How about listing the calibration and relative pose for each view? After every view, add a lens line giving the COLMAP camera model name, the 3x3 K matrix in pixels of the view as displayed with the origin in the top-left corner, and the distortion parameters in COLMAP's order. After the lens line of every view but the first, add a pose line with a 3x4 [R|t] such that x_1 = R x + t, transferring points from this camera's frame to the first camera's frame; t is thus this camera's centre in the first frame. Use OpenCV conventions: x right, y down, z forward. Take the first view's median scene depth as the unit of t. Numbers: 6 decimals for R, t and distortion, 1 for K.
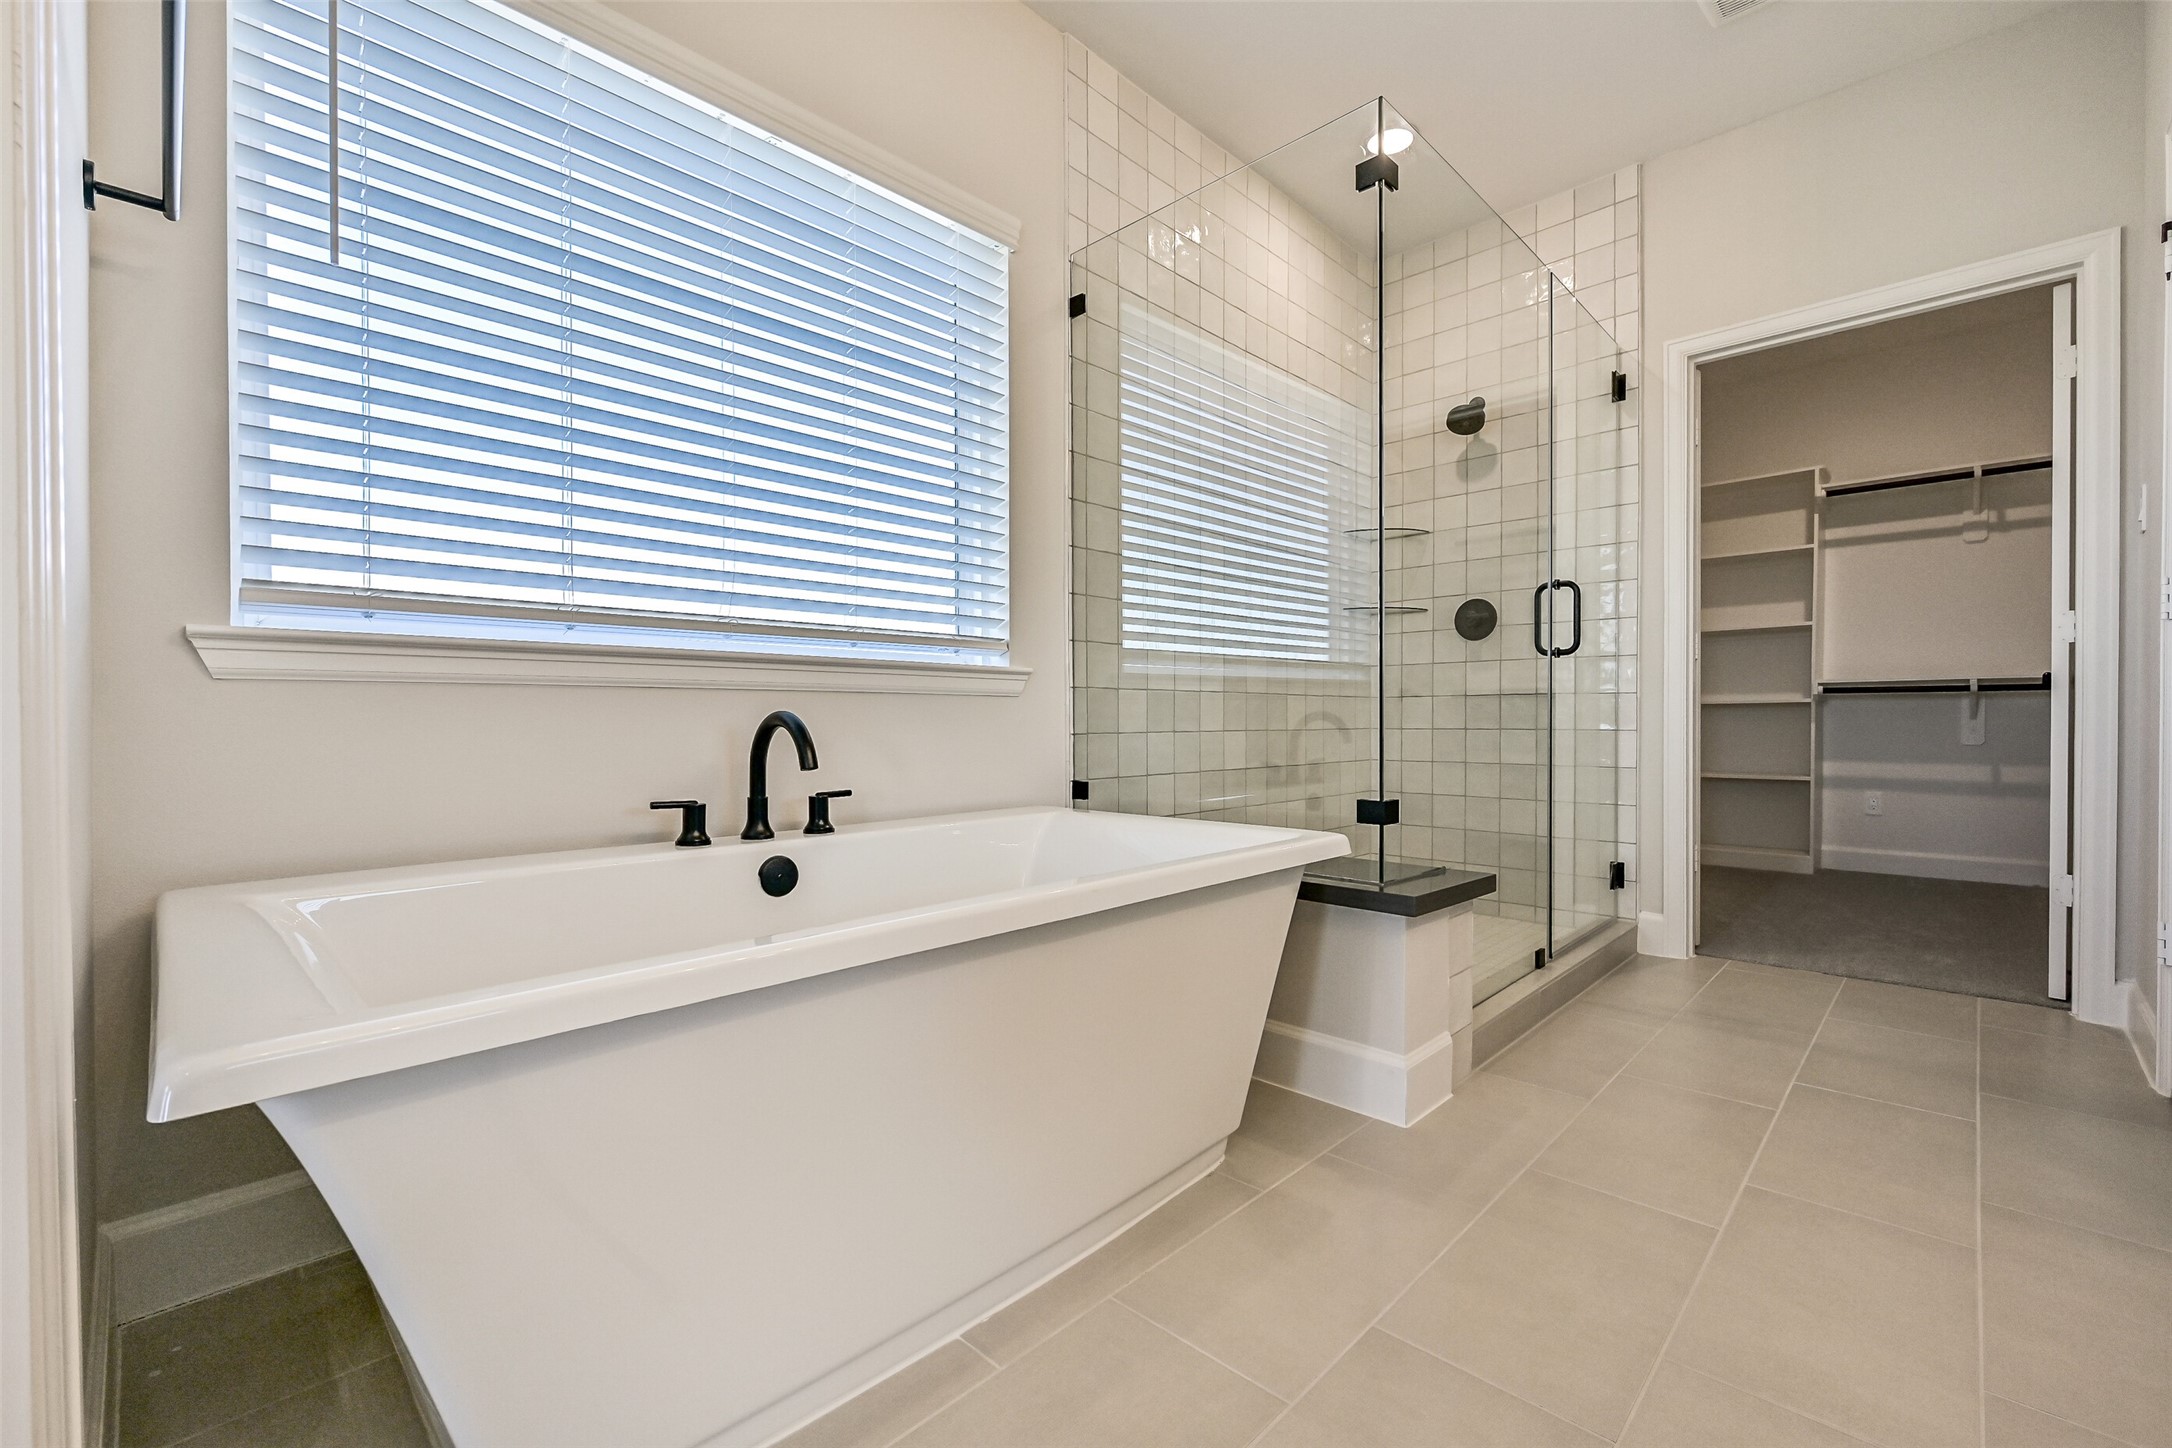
lens RADIAL K [[909.6, 0, 1097.6], [0, 909.6, 724.8], [0, 0, 1]] dist [-0.001022, -0.000242]
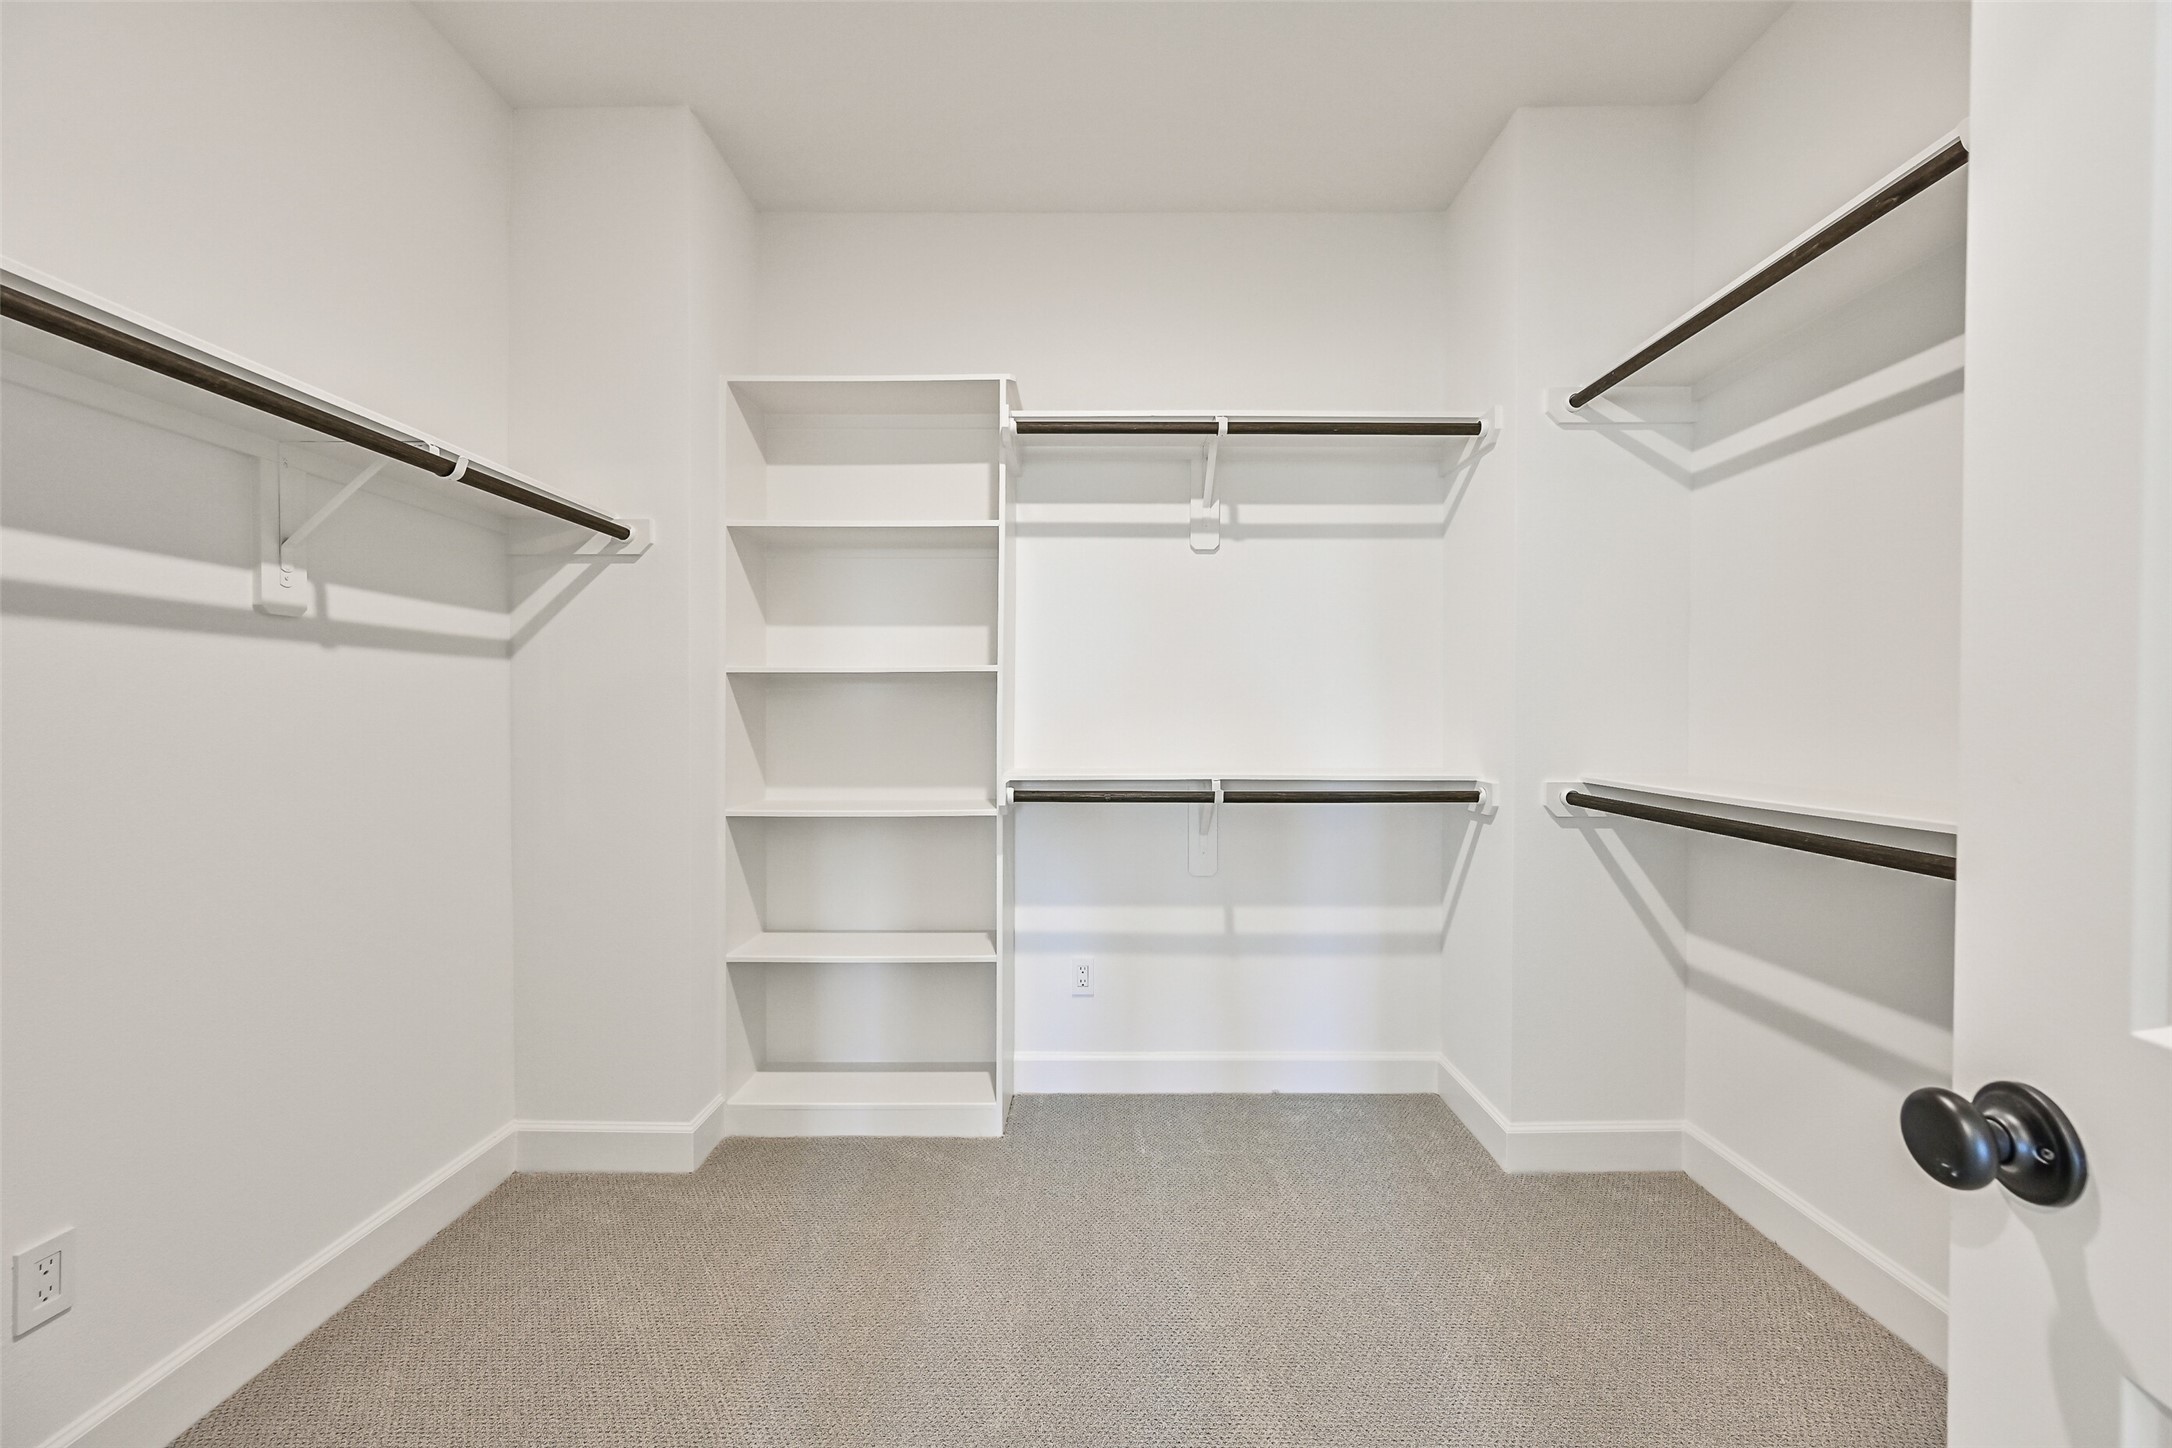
lens RADIAL K [[862.8, 0, 1096.4], [0, 862.8, 729.7], [0, 0, 1]] dist [0.001465, 0.000169]
pose [[0.725941, -0.006814, 0.687723, 0.752403], [0.004377, 0.999976, 0.005288, -0.122619], [-0.687743, -0.000829, 0.725954, 0.928874]]
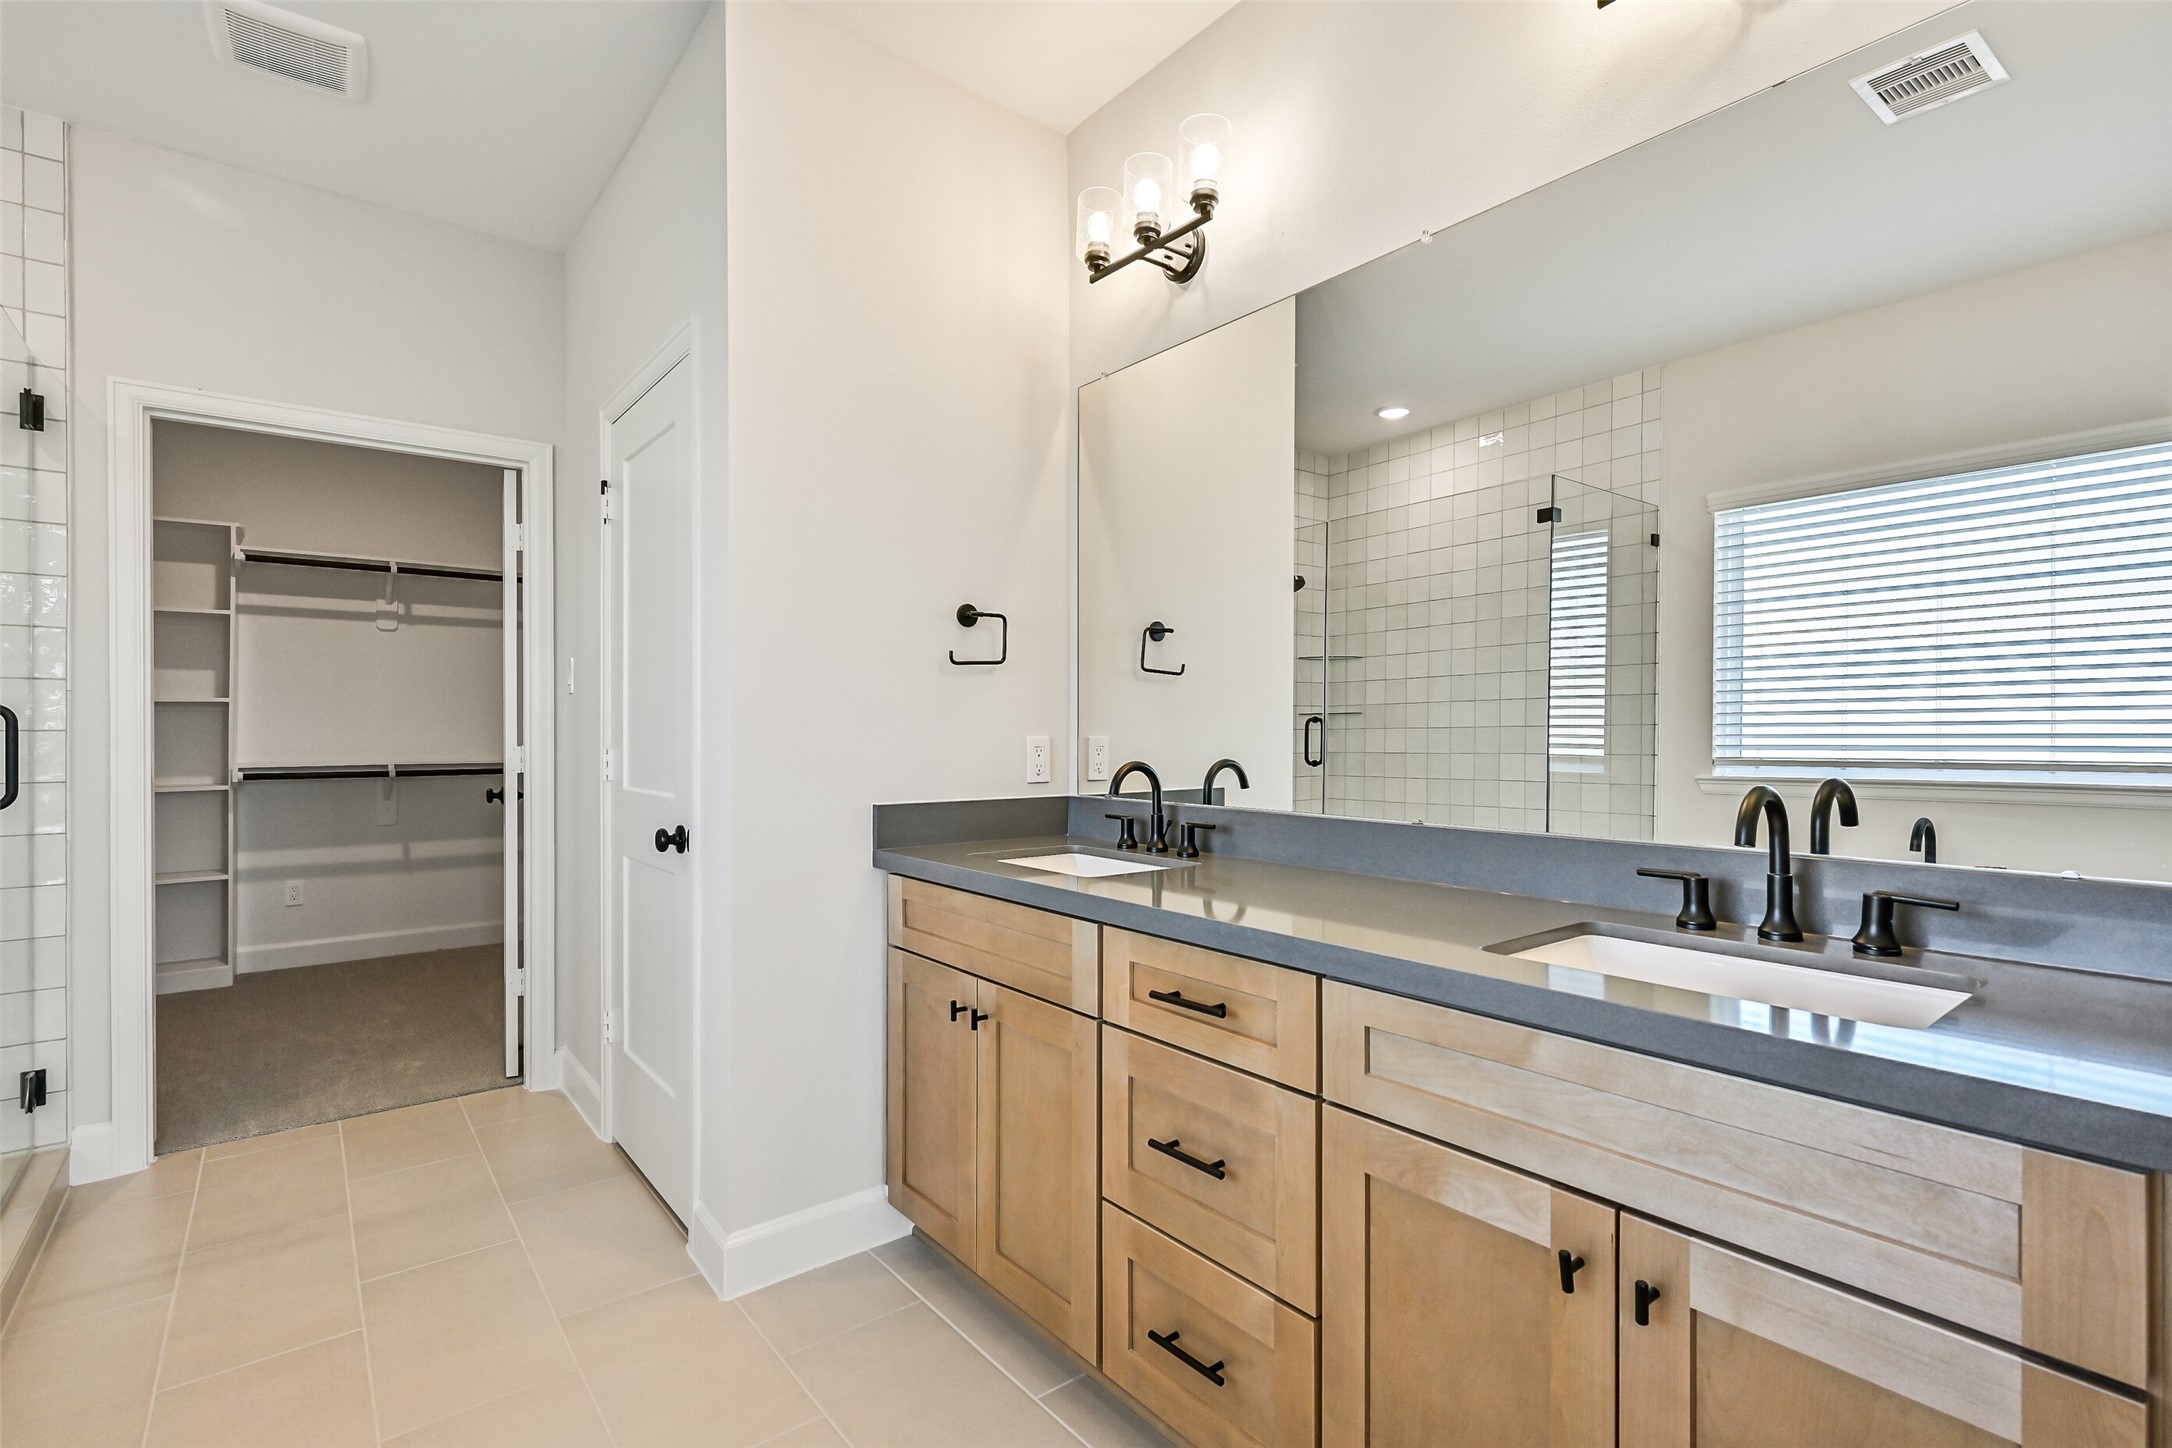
lens RADIAL K [[1001.0, 0, 1099.1], [0, 1001.0, 730.5], [0, 0, 1]] dist [-0.001364, -0.000394]
pose [[0.125927, 0.003387, 0.992034, -0.108531], [0.010817, 0.999930, -0.004788, -0.107627], [-0.991981, 0.011334, 0.125881, 0.065036]]
